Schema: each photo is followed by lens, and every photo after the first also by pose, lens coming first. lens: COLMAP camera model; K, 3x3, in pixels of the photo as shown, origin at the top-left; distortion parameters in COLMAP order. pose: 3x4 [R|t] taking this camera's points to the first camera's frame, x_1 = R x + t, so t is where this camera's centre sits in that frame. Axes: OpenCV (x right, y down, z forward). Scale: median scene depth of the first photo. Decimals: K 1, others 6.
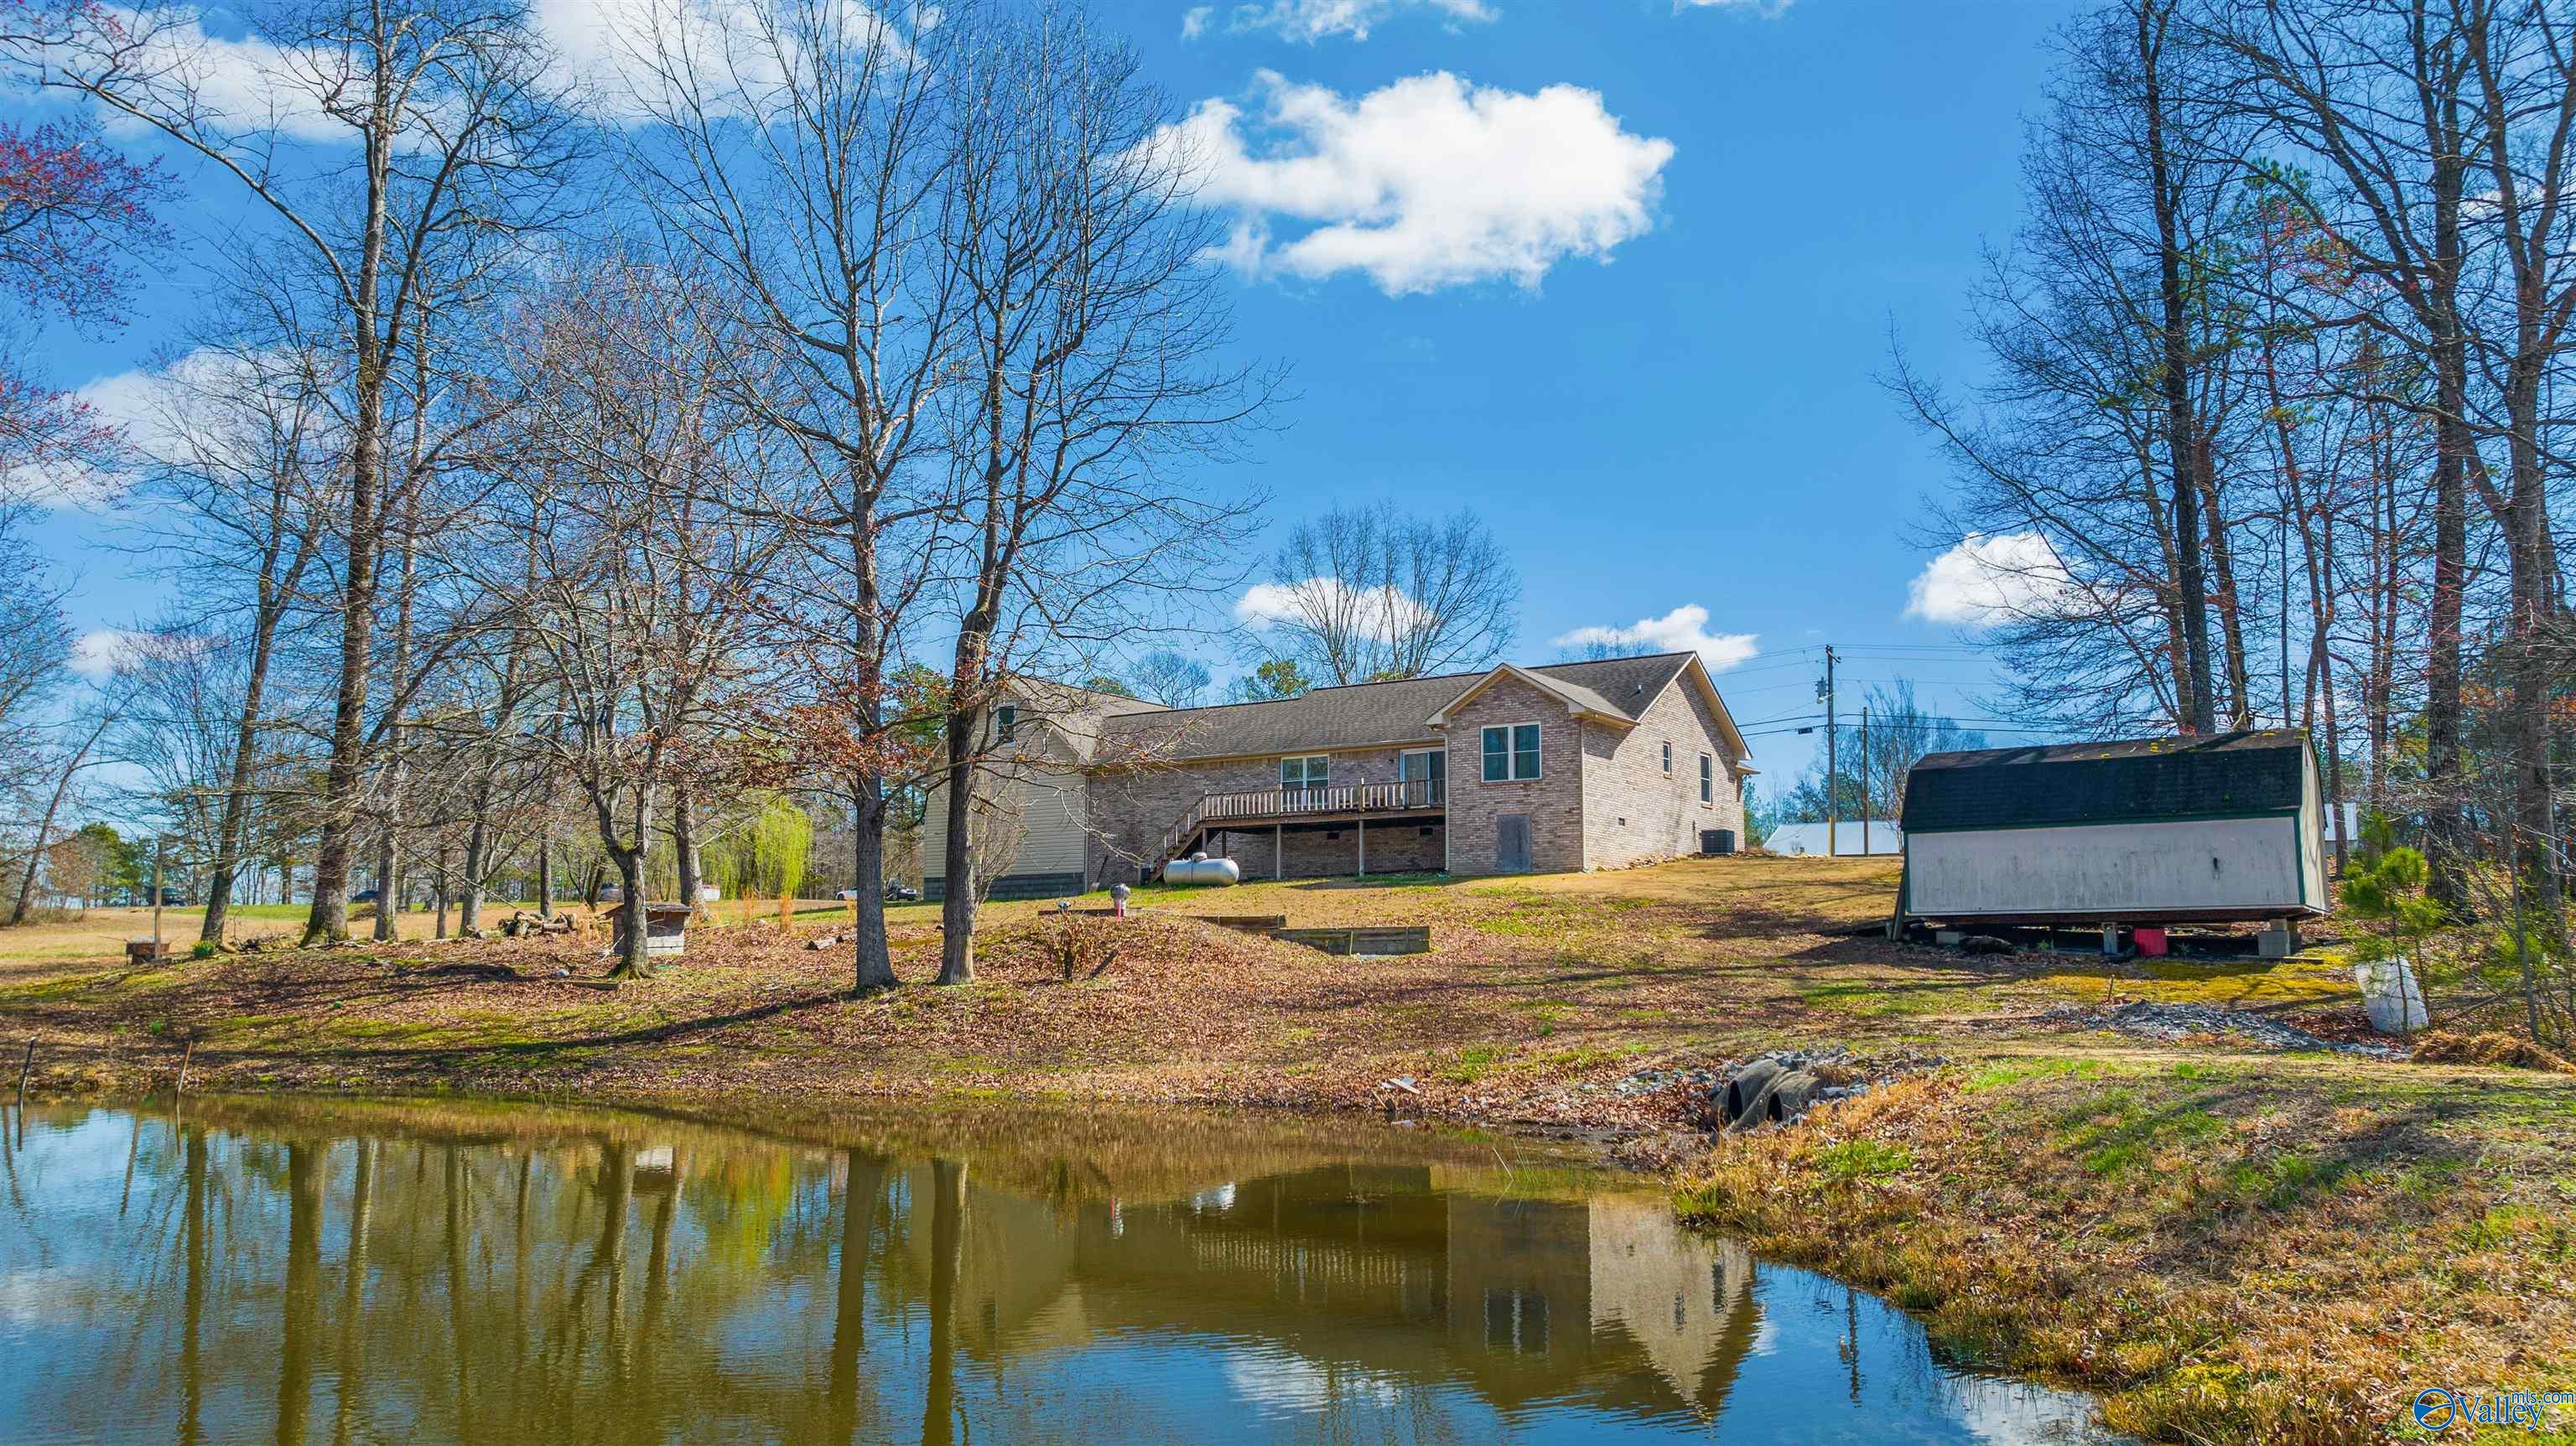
lens RADIAL K [[1796.9, 0, 1288.0], [0, 1796.9, 723.0], [0, 0, 1]] dist [-0.007469, -0.000382]
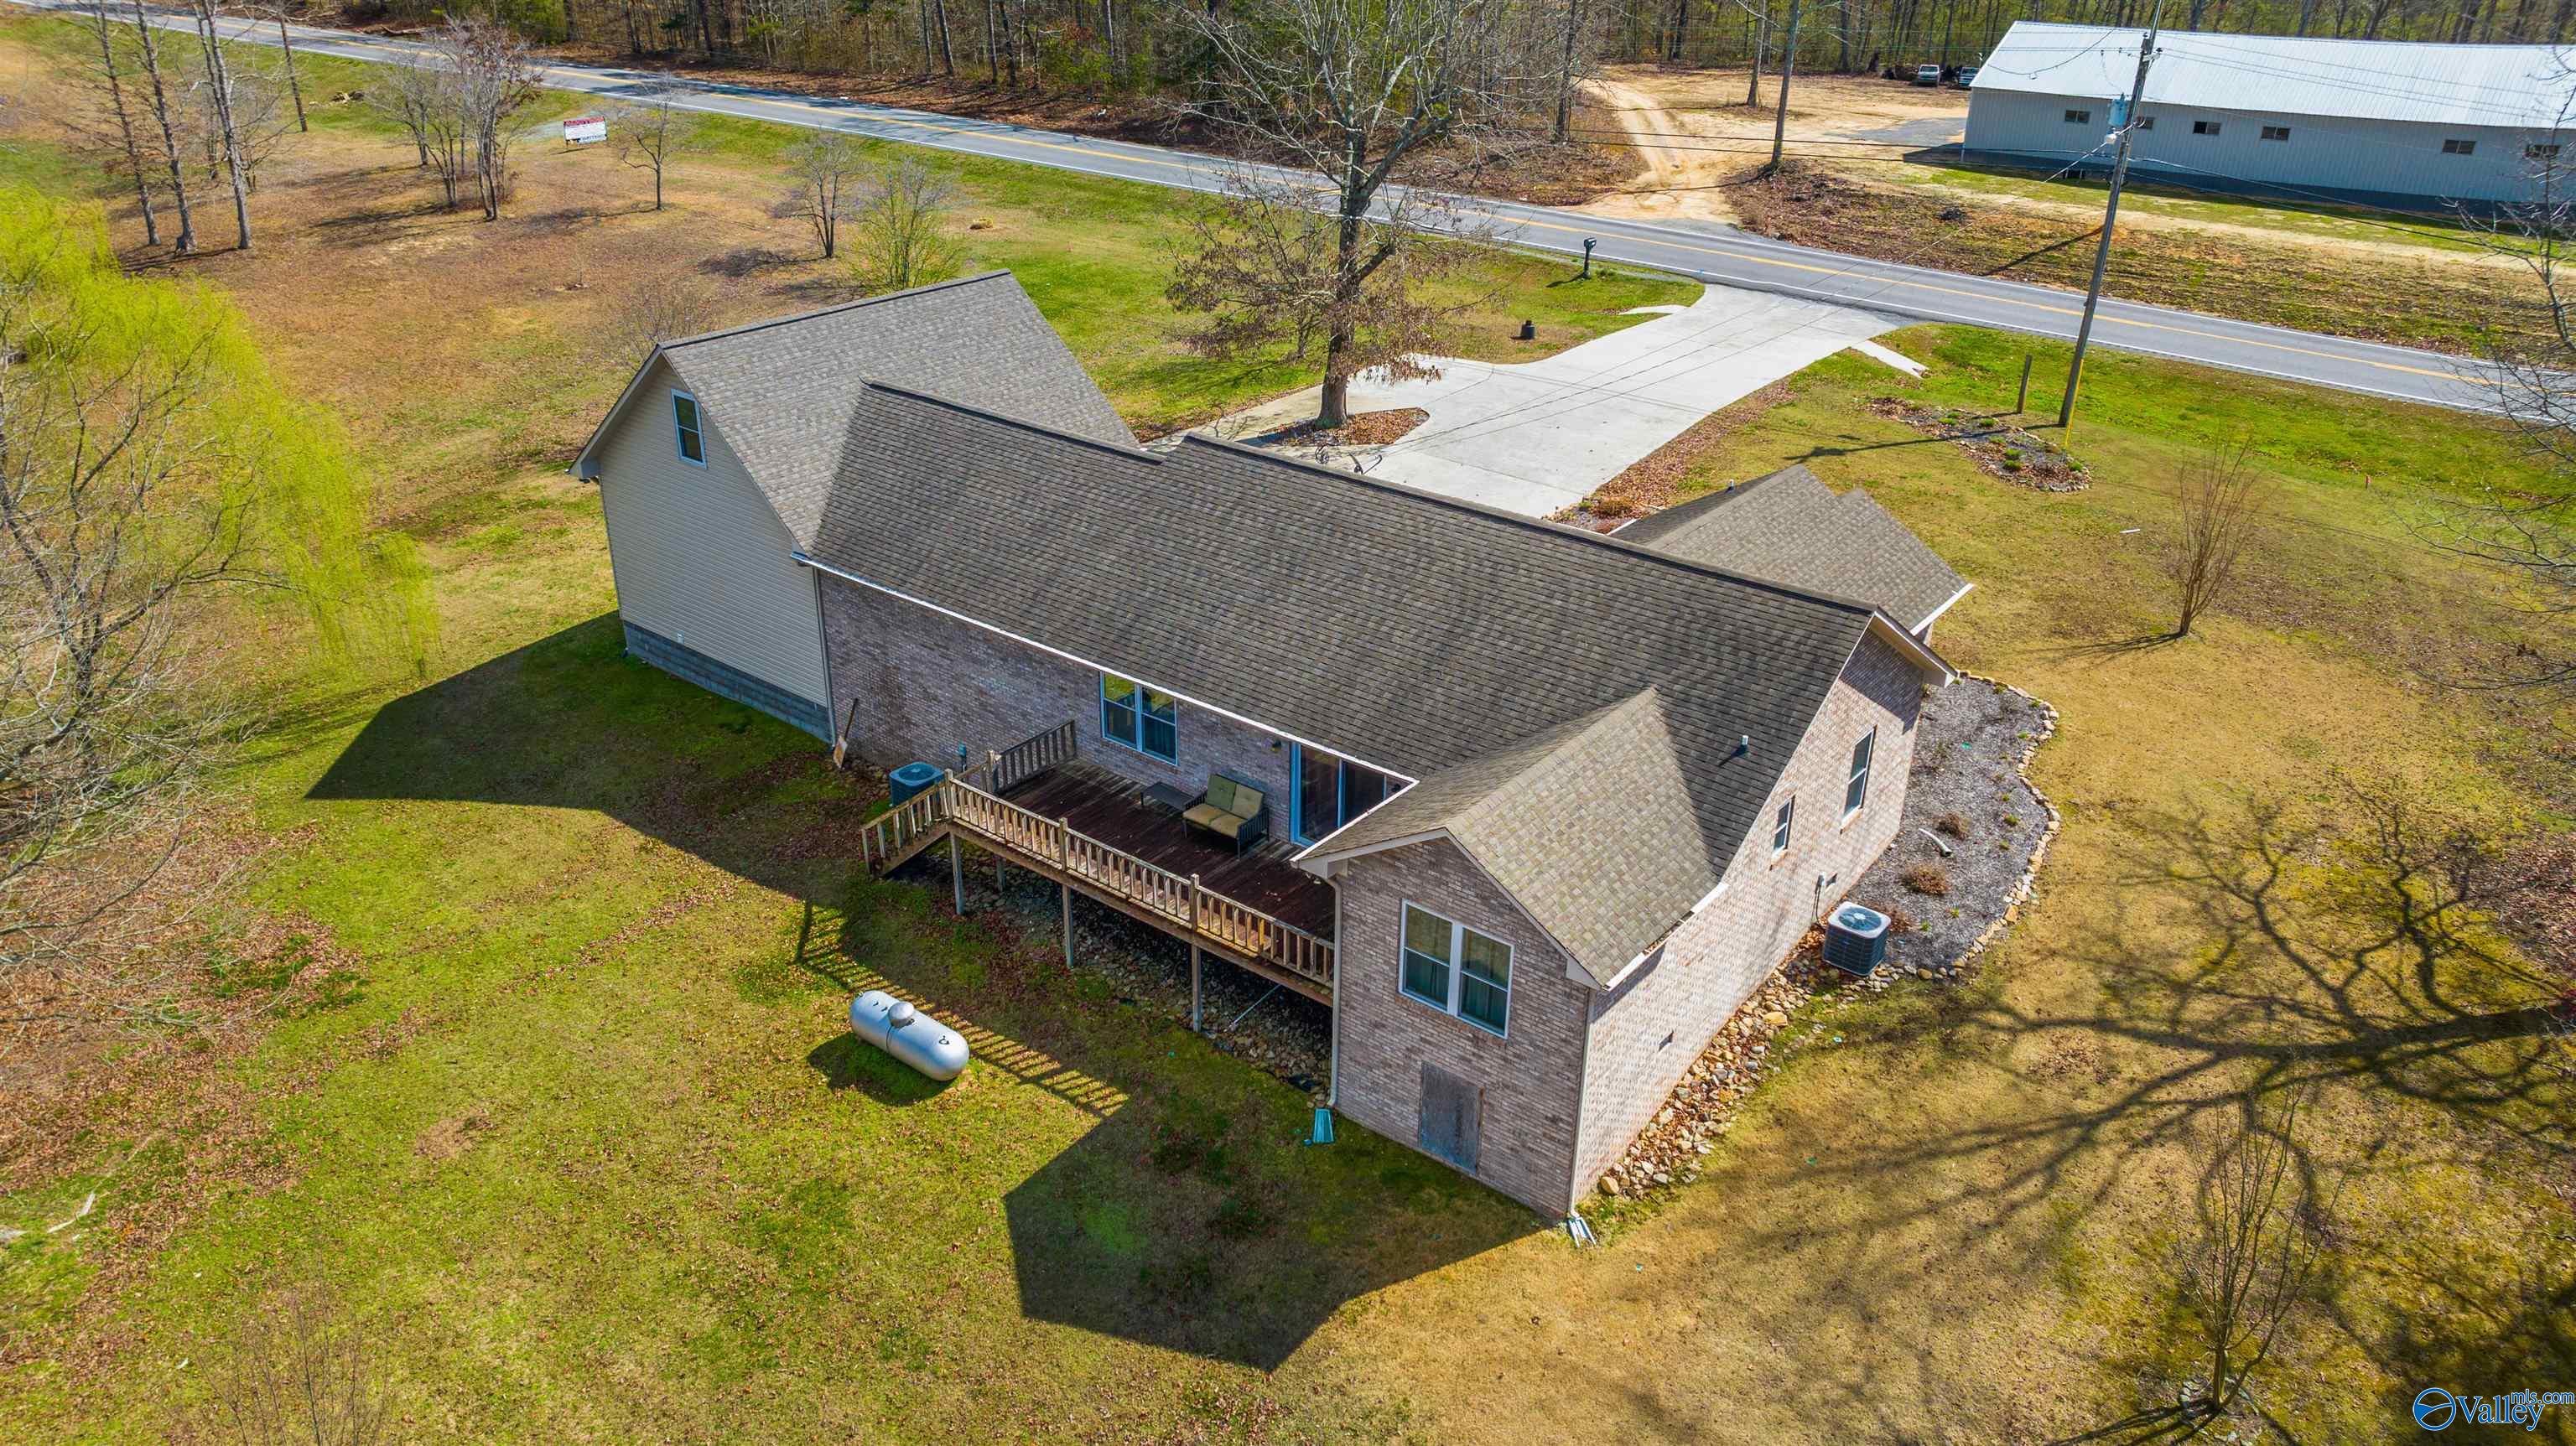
lens RADIAL K [[1820.5, 0, 1288.0], [0, 1820.5, 723.0], [0, 0, 1]] dist [0.026323, -0.123765]
pose [[0.997435, 0.035269, -0.062283, 0.096954], [0.004779, 0.835412, 0.549603, -0.294866], [0.071416, -0.548491, 0.833101, 0.551708]]
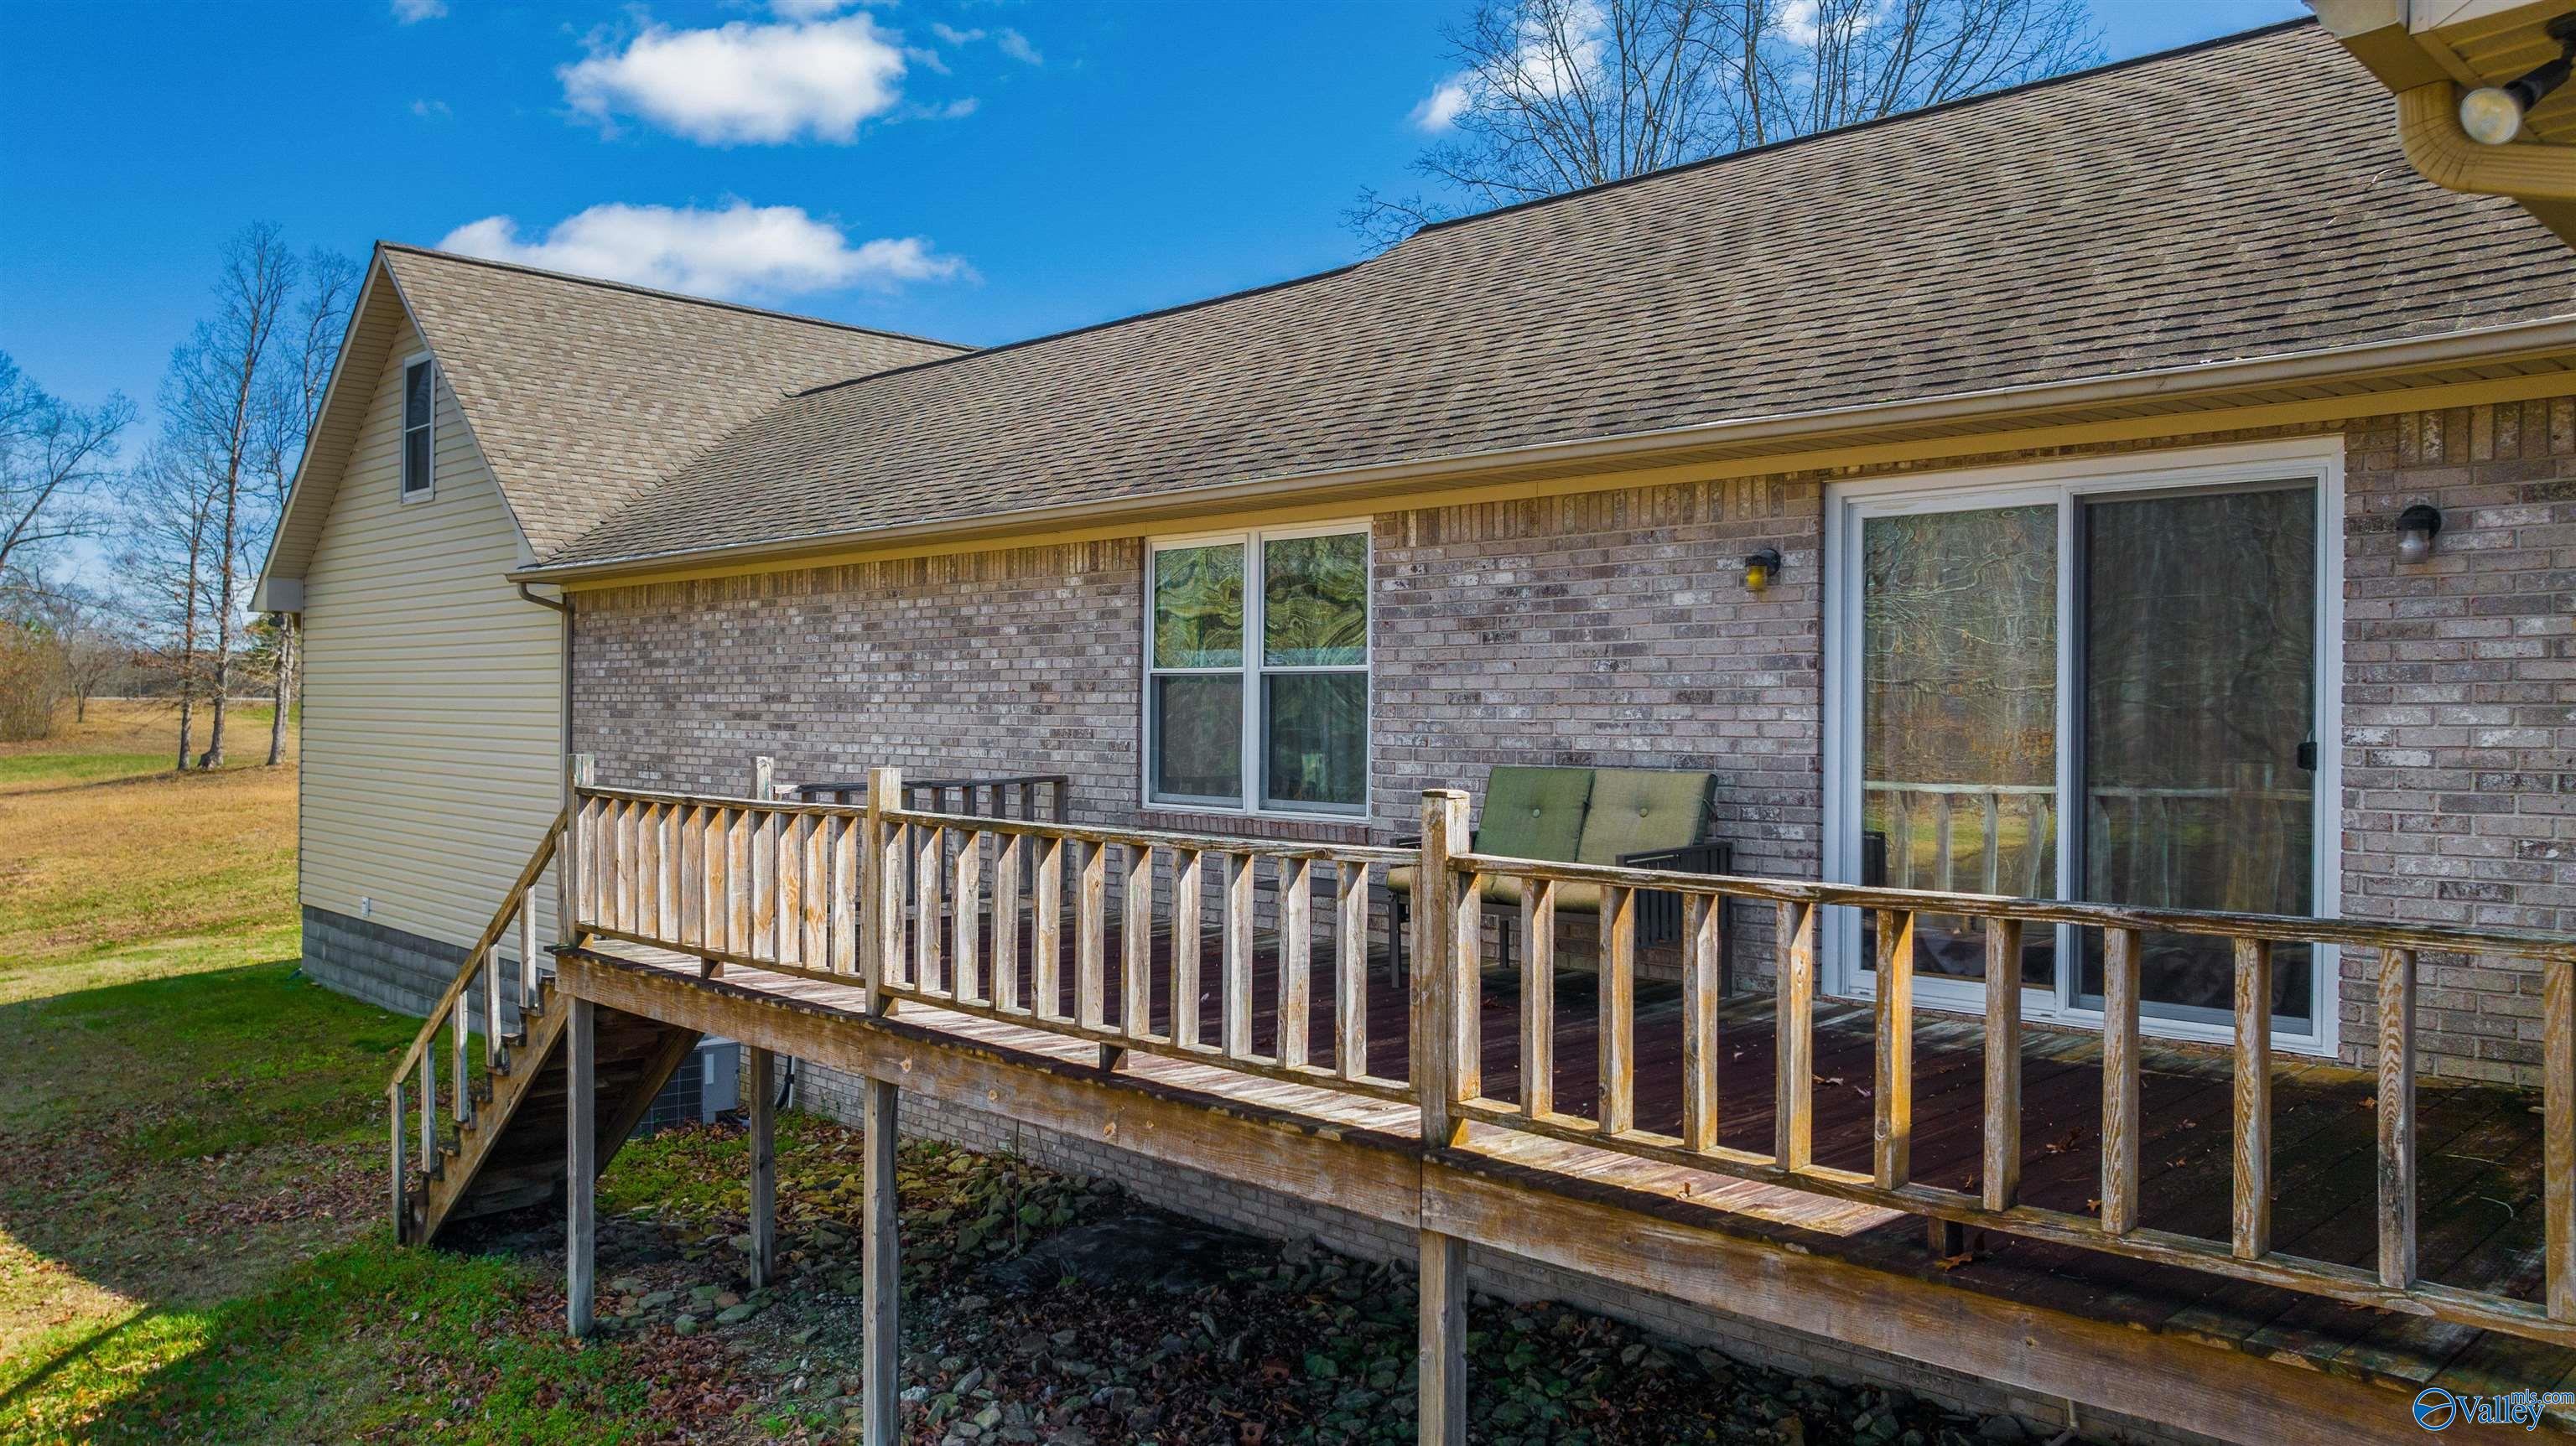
lens RADIAL K [[1820.5, 0, 1288.0], [0, 1820.5, 723.0], [0, 0, 1]] dist [0.026323, -0.123765]
pose [[0.982157, 0.002582, -0.188044, 0.048619], [0.024362, 0.989734, 0.140829, 0.012682], [0.186477, -0.142897, 0.972012, 0.870910]]
